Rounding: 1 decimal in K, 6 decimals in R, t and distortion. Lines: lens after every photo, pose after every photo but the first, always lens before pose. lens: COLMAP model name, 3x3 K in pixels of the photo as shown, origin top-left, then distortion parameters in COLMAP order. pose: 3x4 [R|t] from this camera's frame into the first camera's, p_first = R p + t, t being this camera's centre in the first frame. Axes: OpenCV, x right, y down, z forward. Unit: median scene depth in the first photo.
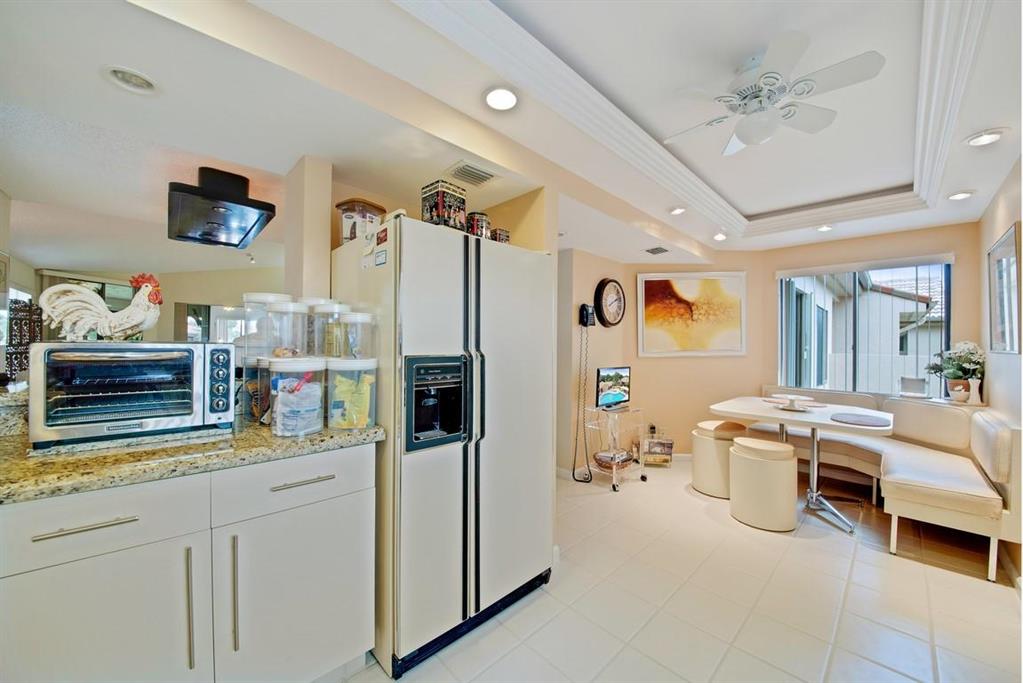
lens RADIAL K [[361.8, 0, 492.8], [0, 361.8, 340.9], [0, 0, 1]] dist [-0.030745, -0.000245]
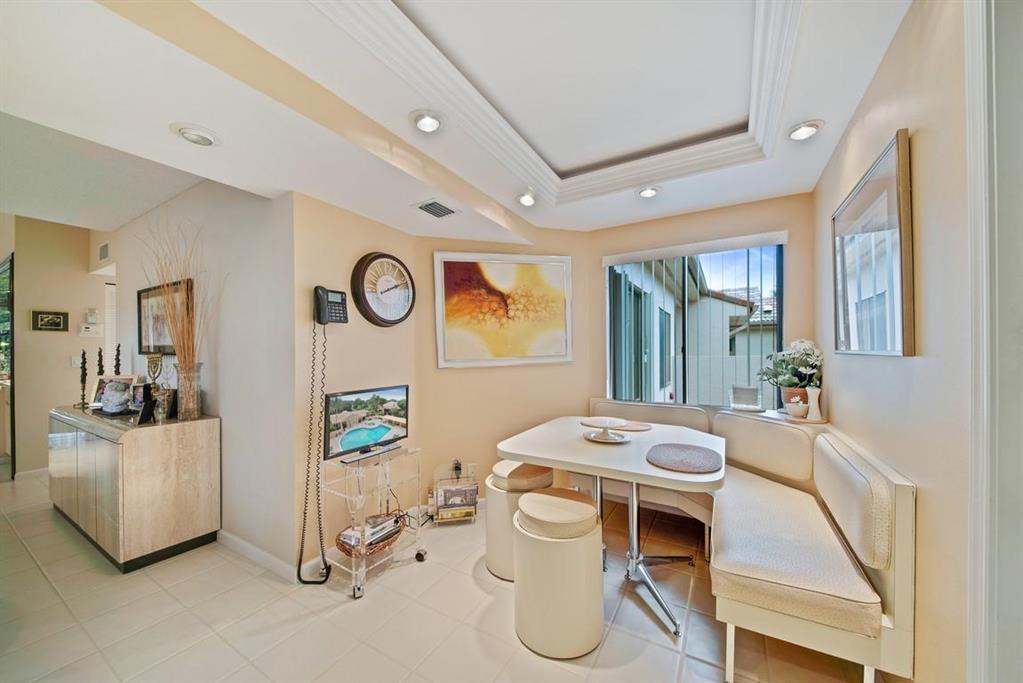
lens RADIAL K [[366.8, 0, 508.3], [0, 366.8, 353.2], [0, 0, 1]] dist [-0.001262, -0.011992]
pose [[0.948048, -0.020099, 0.317493, 0.344324], [0.017687, 0.999789, 0.010478, 0.009738], [-0.317636, -0.004318, 0.948203, 0.296360]]
